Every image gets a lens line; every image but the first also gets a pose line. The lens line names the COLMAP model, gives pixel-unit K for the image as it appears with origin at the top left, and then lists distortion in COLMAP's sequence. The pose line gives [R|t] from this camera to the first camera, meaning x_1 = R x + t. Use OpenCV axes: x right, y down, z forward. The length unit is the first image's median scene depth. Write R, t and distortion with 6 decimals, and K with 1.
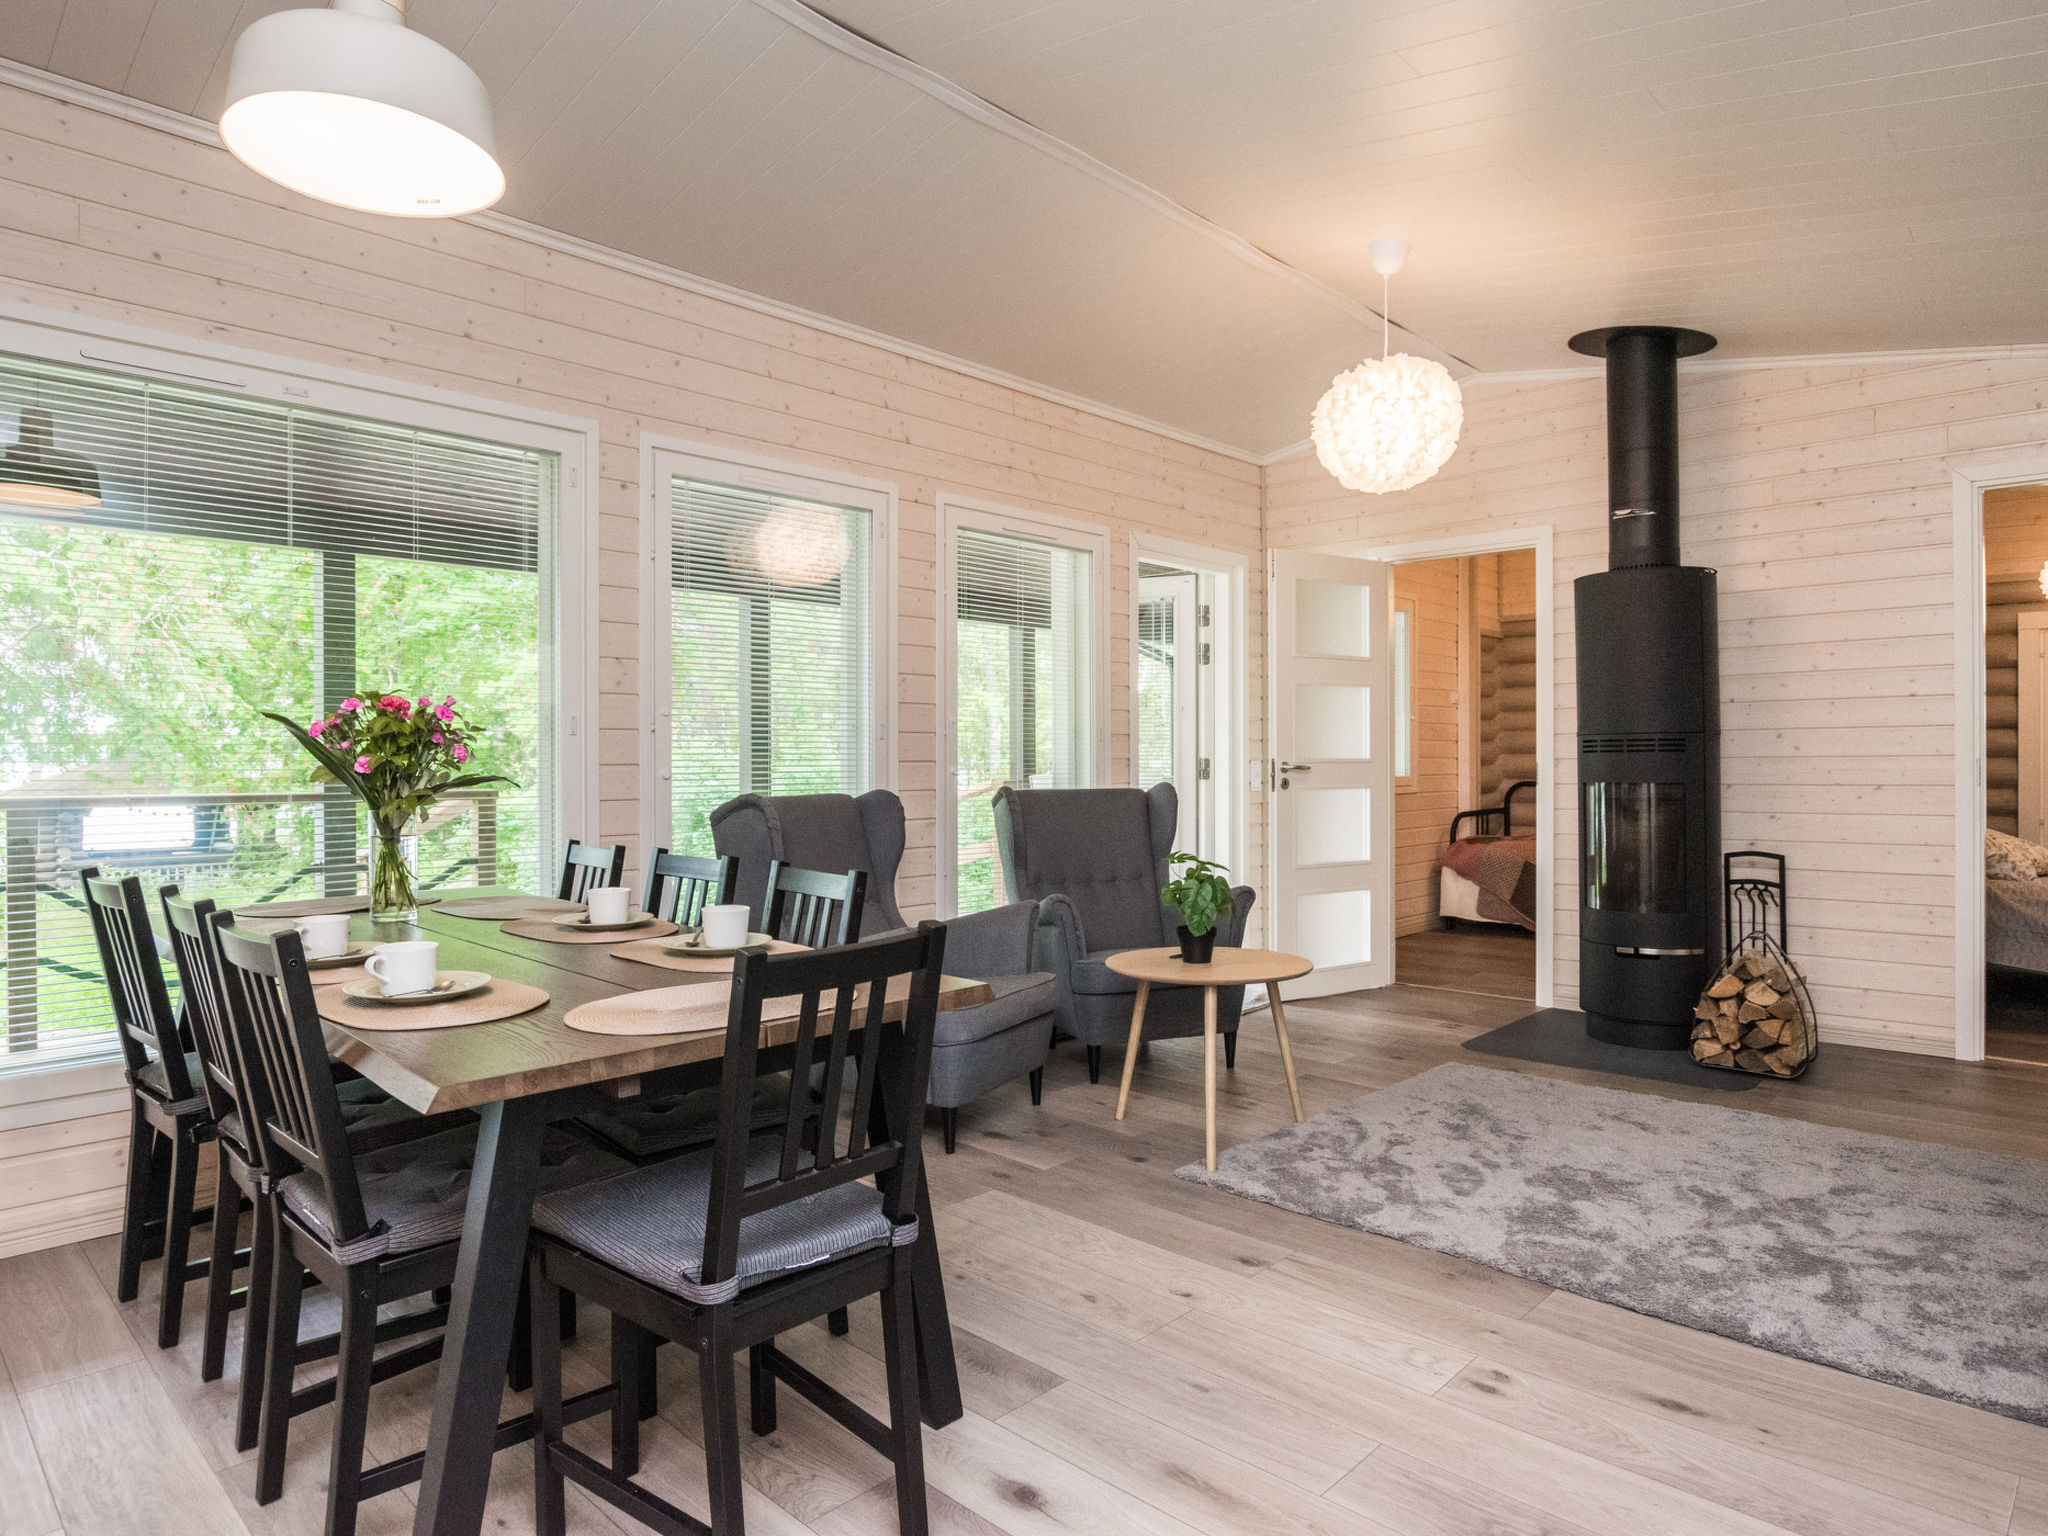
lens RADIAL K [[1226.8, 0, 1024.0], [0, 1226.8, 768.0], [0, 0, 1]] dist [-0.025014, 0.000045]
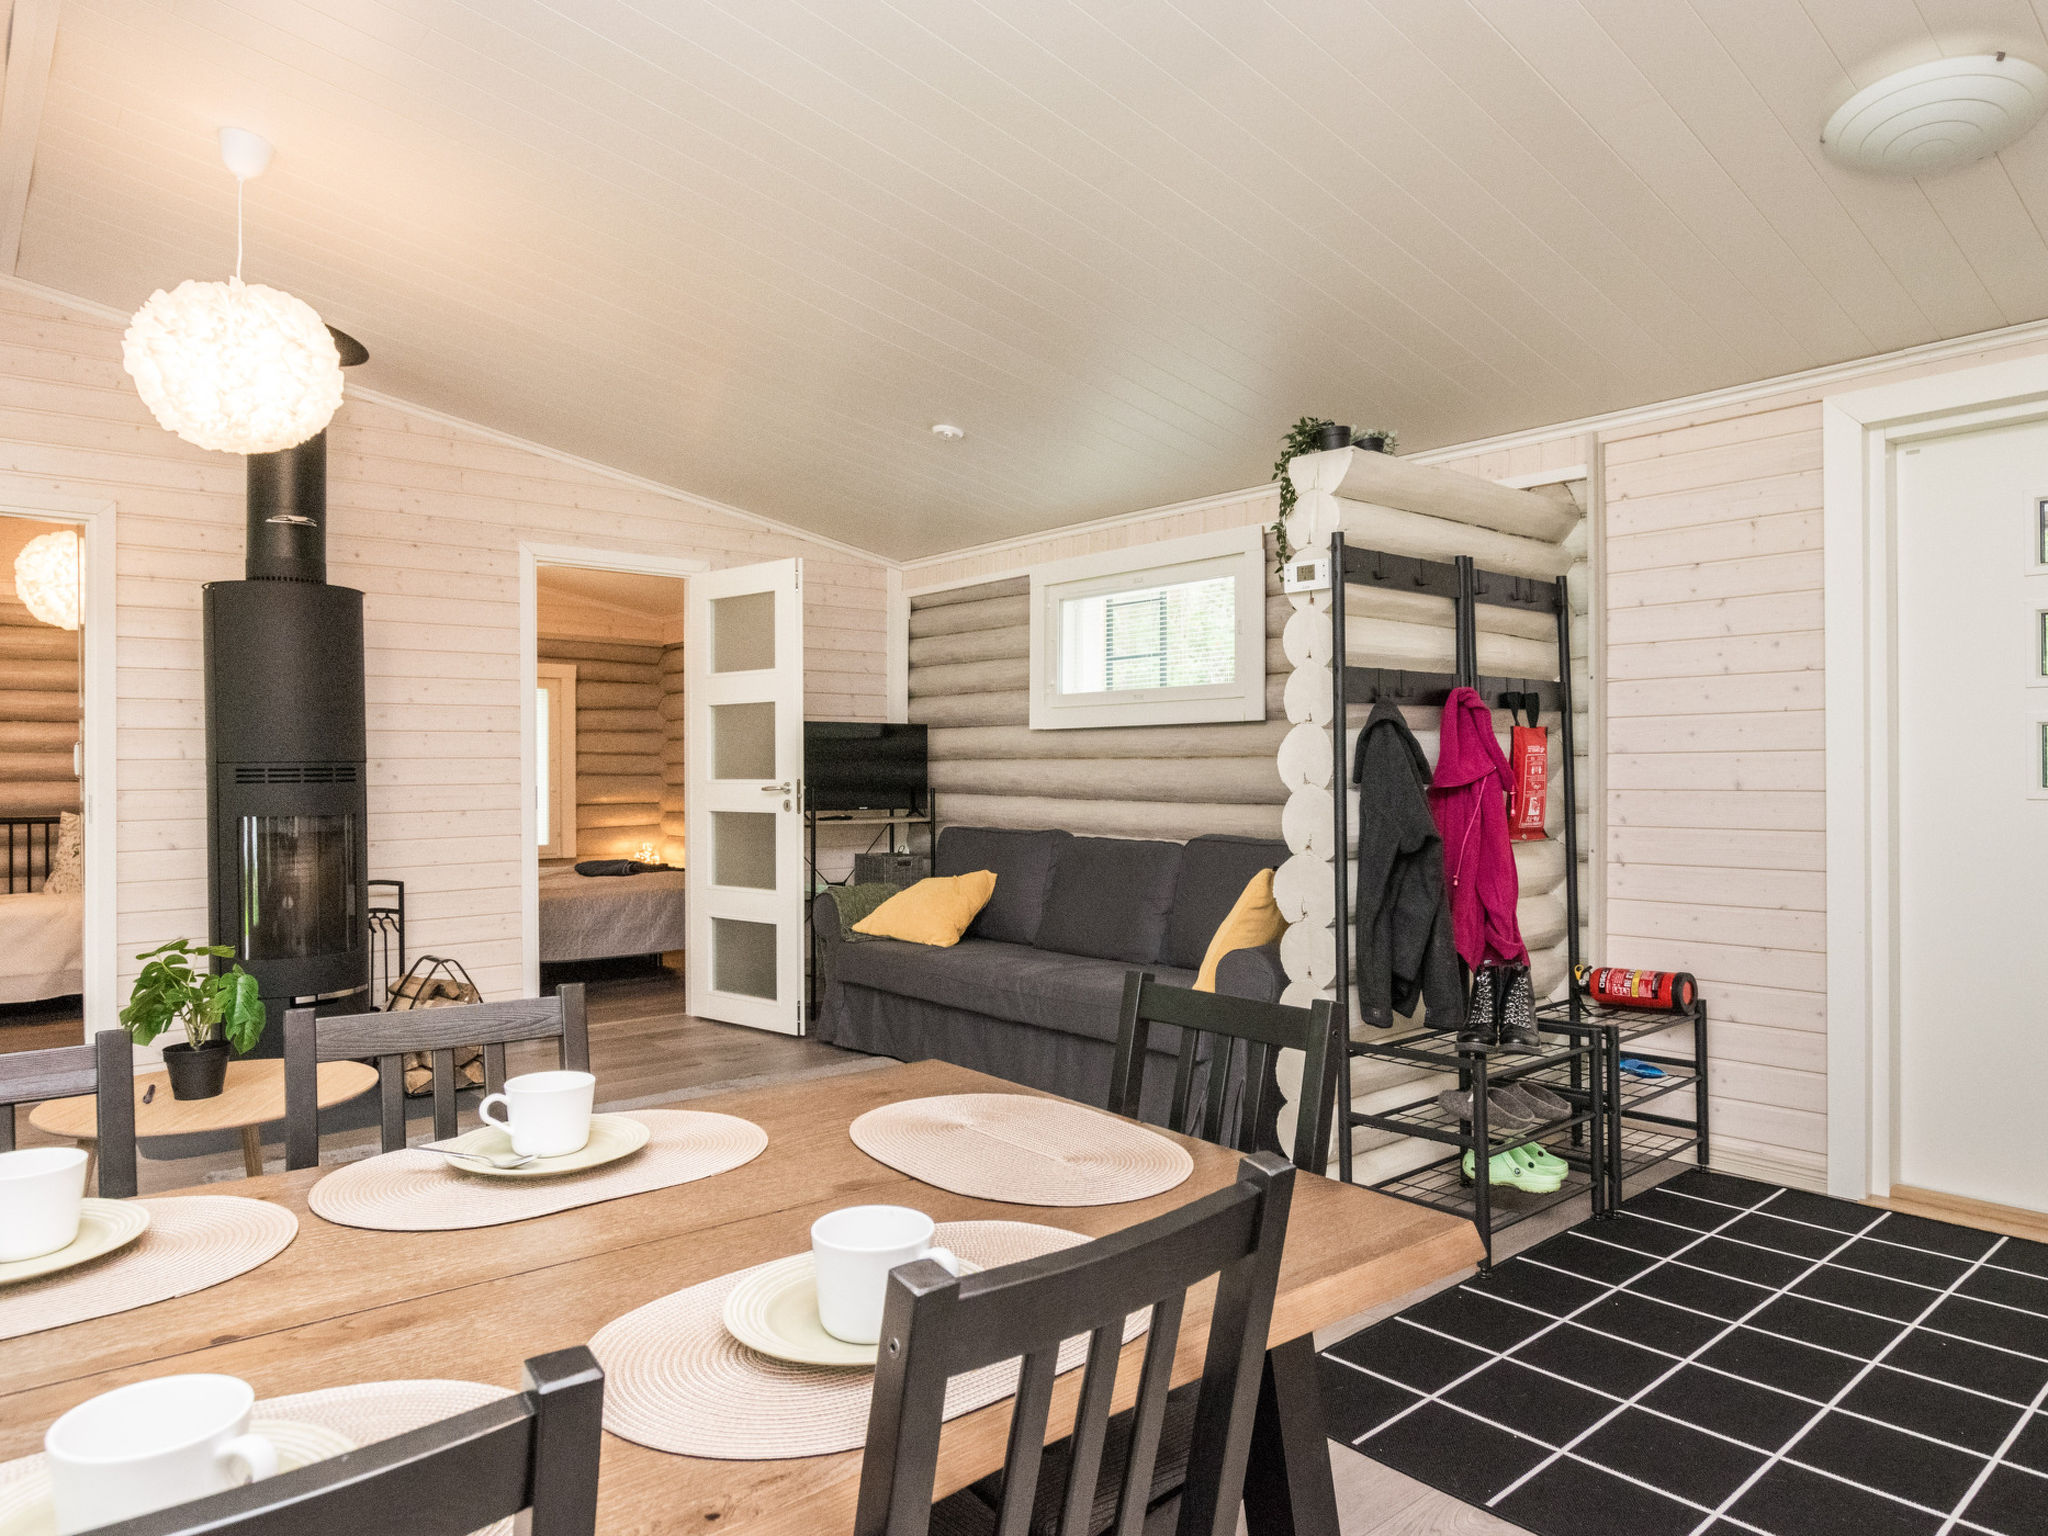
lens RADIAL K [[1289.6, 0, 1024.0], [0, 1289.6, 768.0], [0, 0, 1]] dist [-0.000668, 0.000114]
pose [[0.094309, 0.005476, 0.995528, -0.414640], [0.013510, 0.999886, -0.006780, -0.009806], [-0.995451, 0.014089, 0.094224, 0.370303]]
